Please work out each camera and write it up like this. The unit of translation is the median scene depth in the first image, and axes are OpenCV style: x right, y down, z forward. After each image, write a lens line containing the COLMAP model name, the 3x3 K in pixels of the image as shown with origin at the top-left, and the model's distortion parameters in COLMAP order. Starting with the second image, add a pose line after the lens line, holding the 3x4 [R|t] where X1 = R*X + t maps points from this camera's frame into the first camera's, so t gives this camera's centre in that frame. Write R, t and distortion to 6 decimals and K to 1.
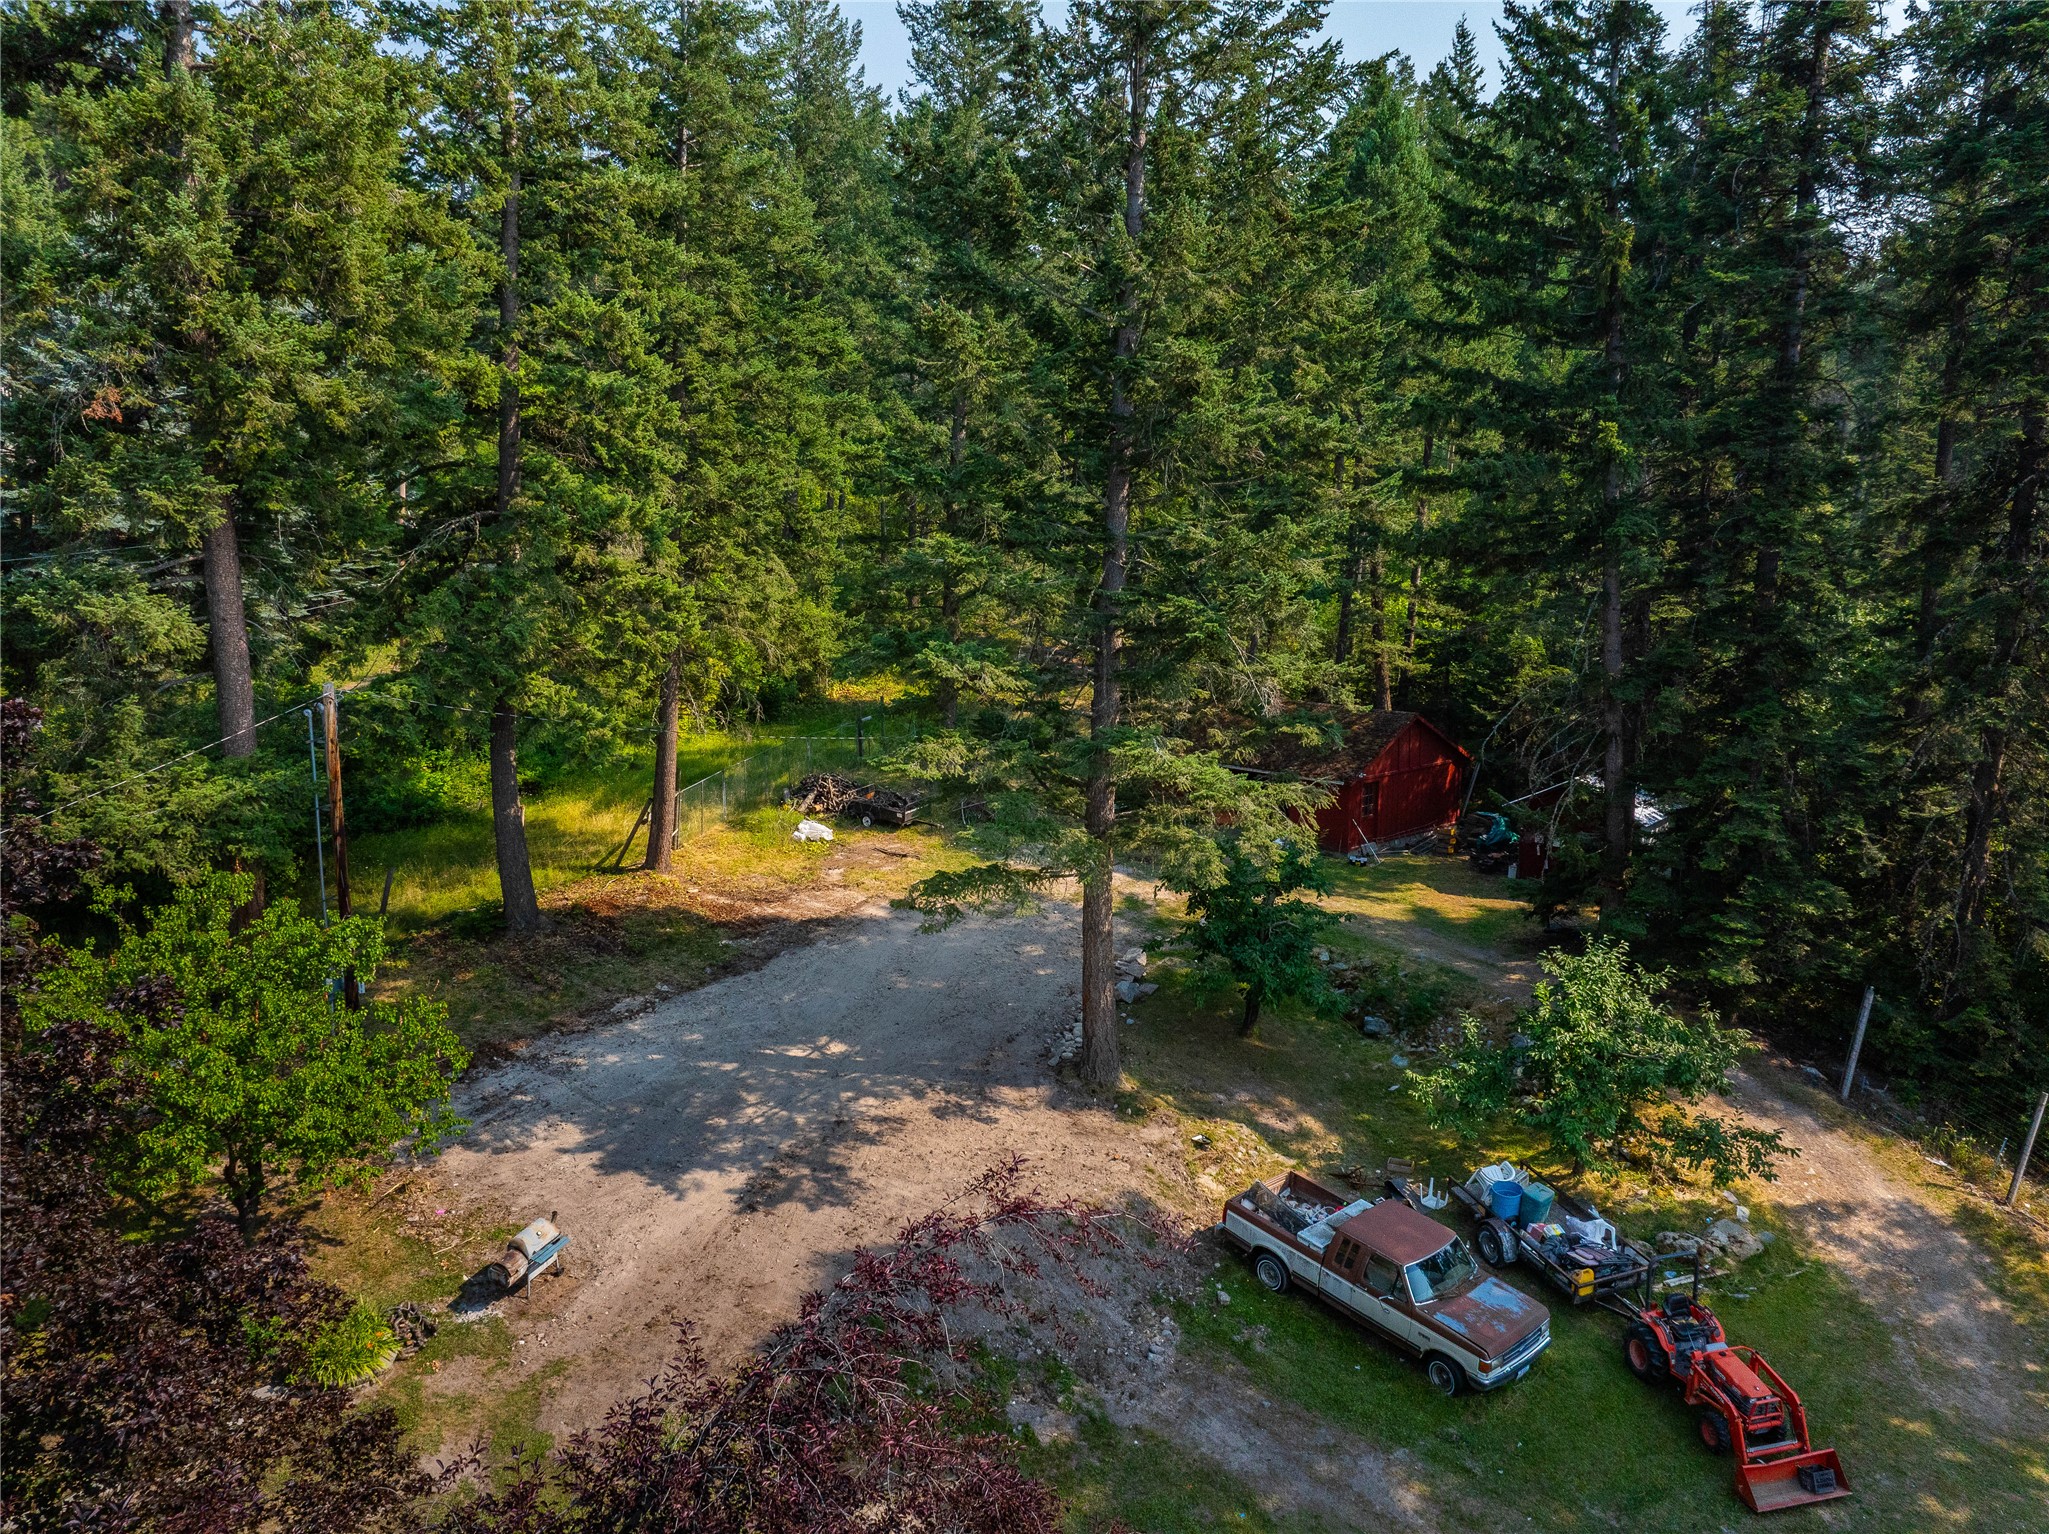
lens RADIAL K [[1442.7, 0, 1029.4], [0, 1442.7, 759.0], [0, 0, 1]] dist [-0.047997, 0.022222]
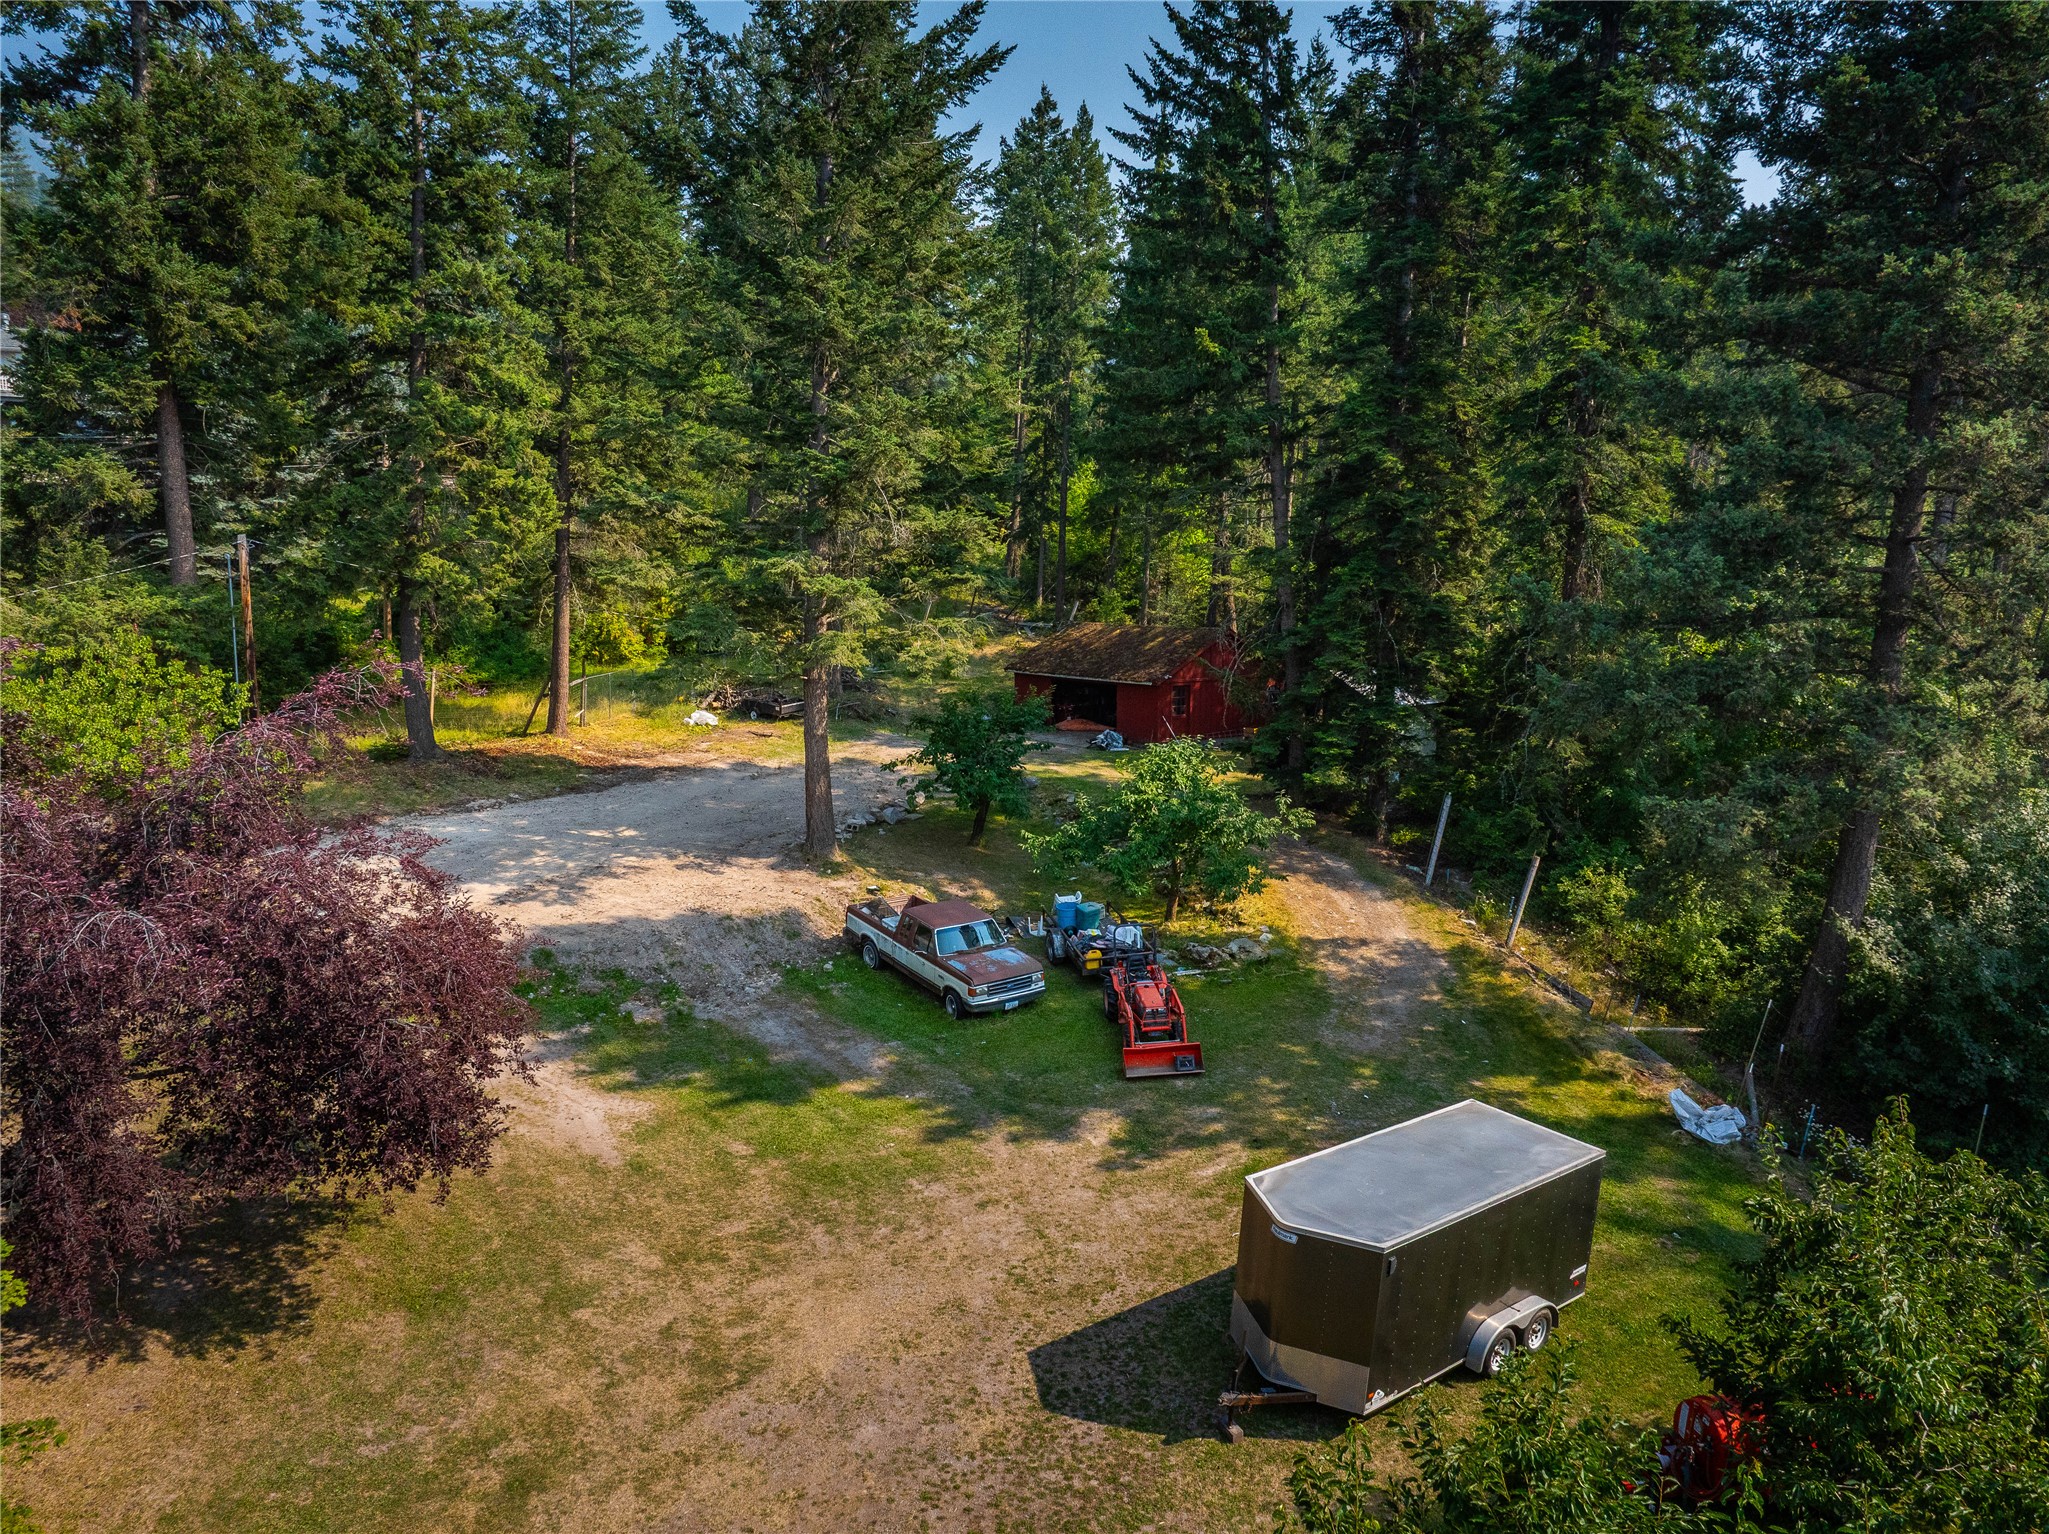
lens RADIAL K [[1442.7, 0, 1028.5], [0, 1442.7, 763.3], [0, 0, 1]] dist [-0.047997, 0.022222]
pose [[0.995634, 0.011135, -0.092681, 0.377645], [-0.013507, 0.999596, -0.025005, 0.184587], [0.092365, 0.026148, 0.995382, -0.273946]]
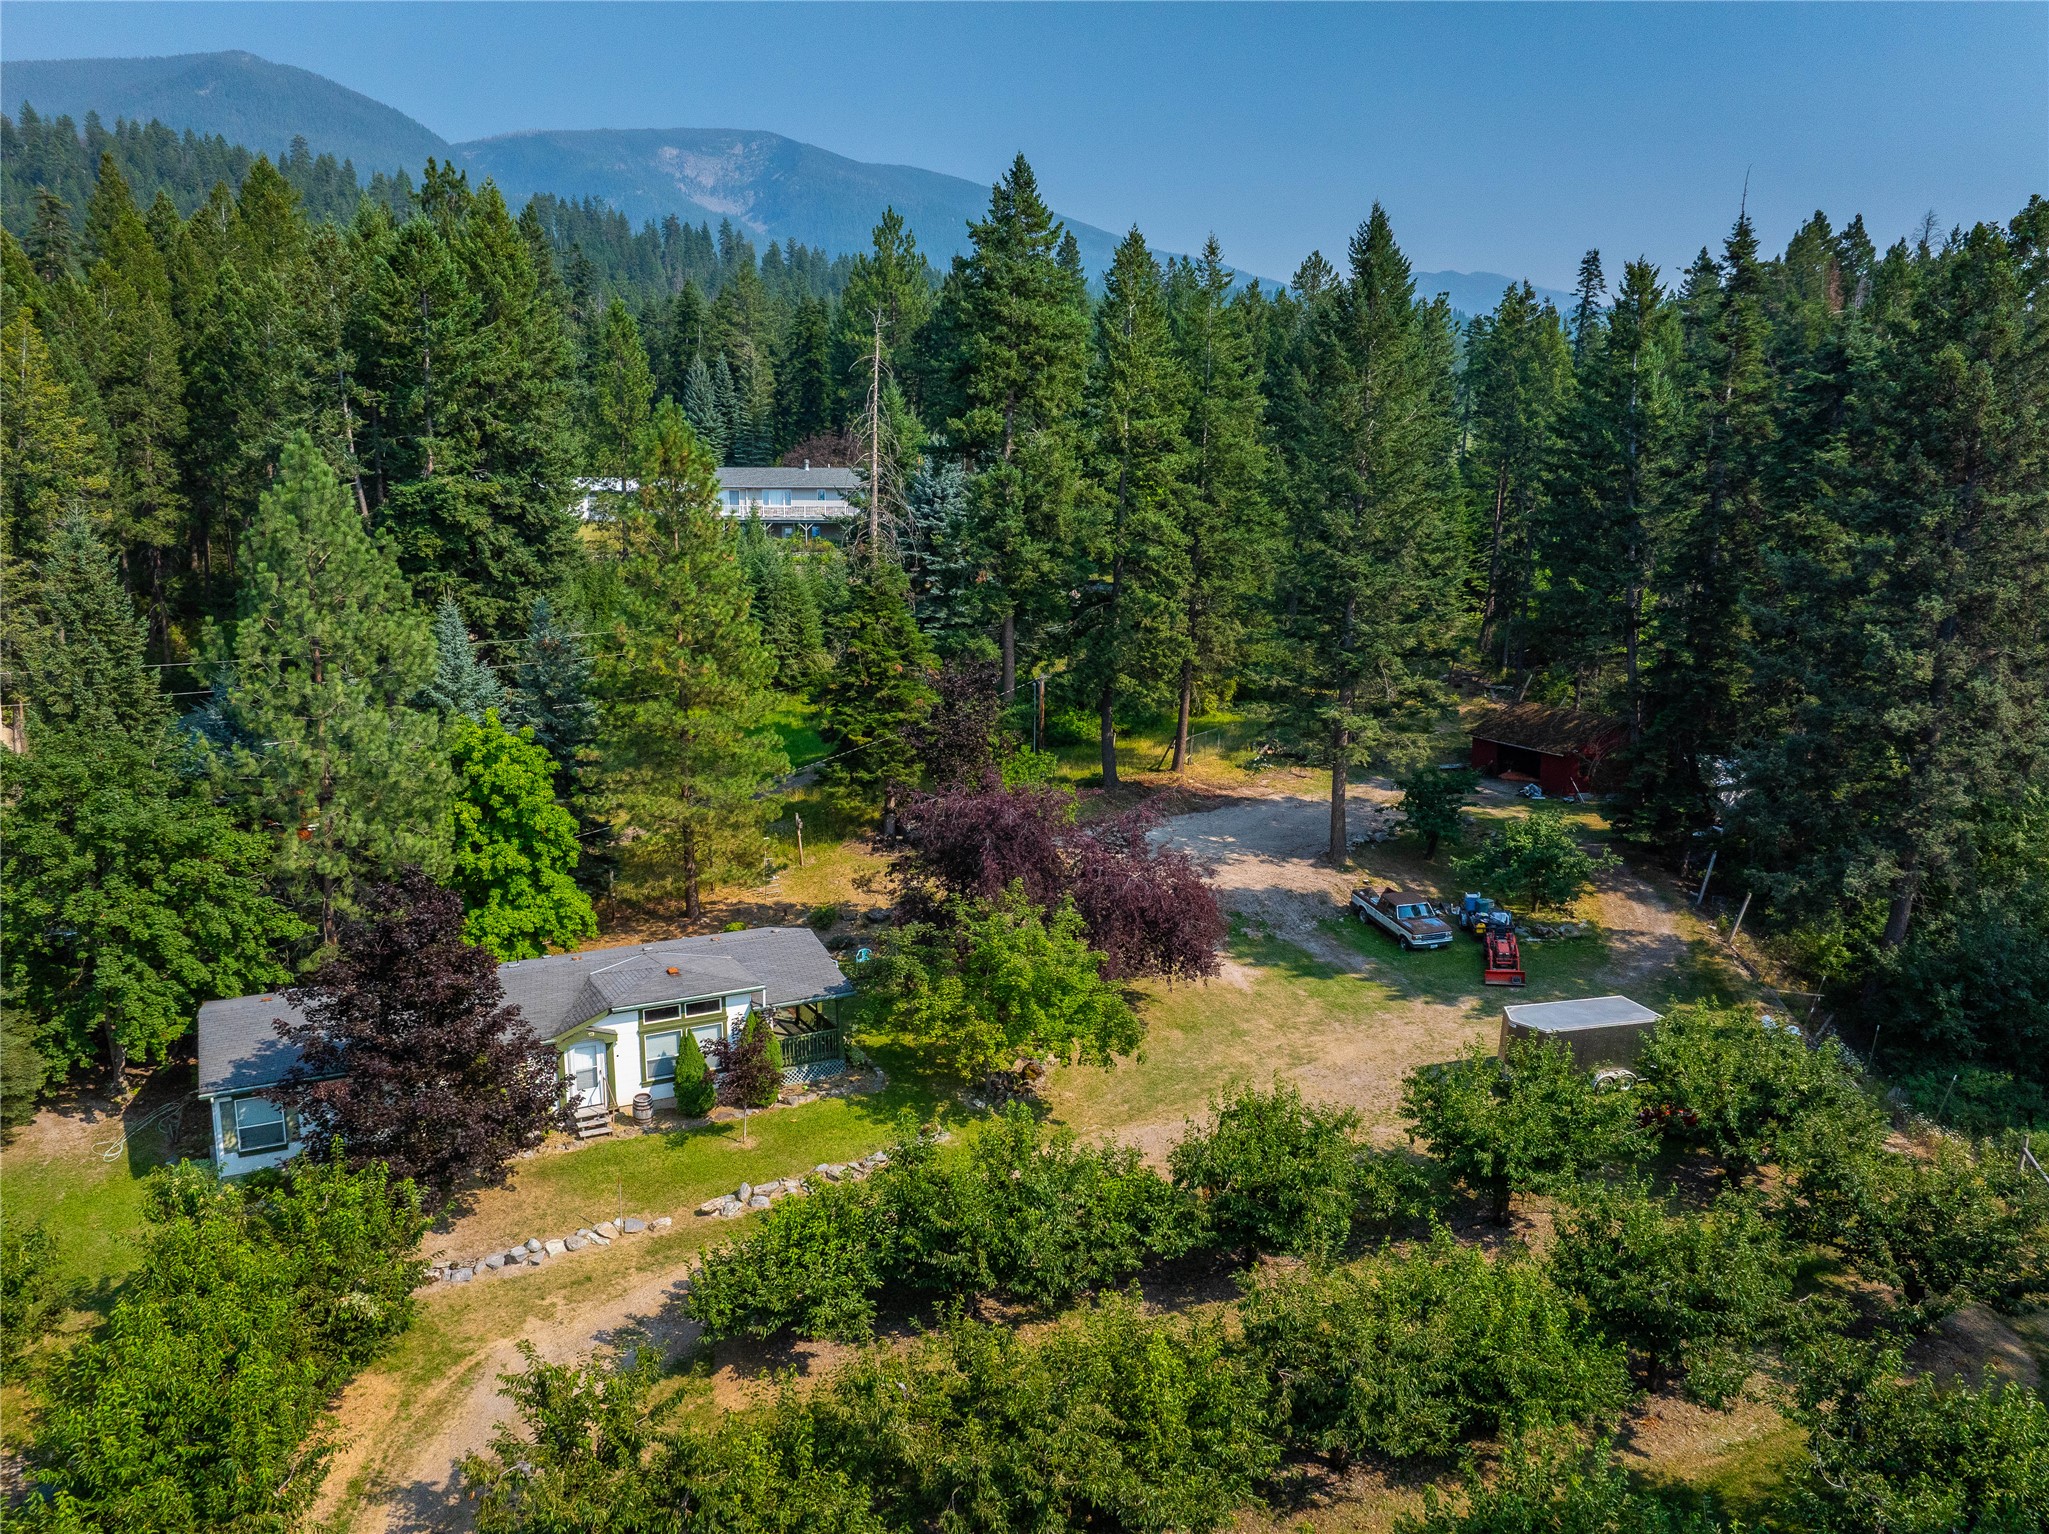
lens RADIAL K [[1442.7, 0, 1029.4], [0, 1442.7, 758.6], [0, 0, 1]] dist [-0.047997, 0.022222]
pose [[0.905914, 0.062519, -0.418821, 0.596061], [-0.066596, 0.997768, 0.004894, 0.089864], [0.418192, 0.023458, 0.908056, -1.384614]]
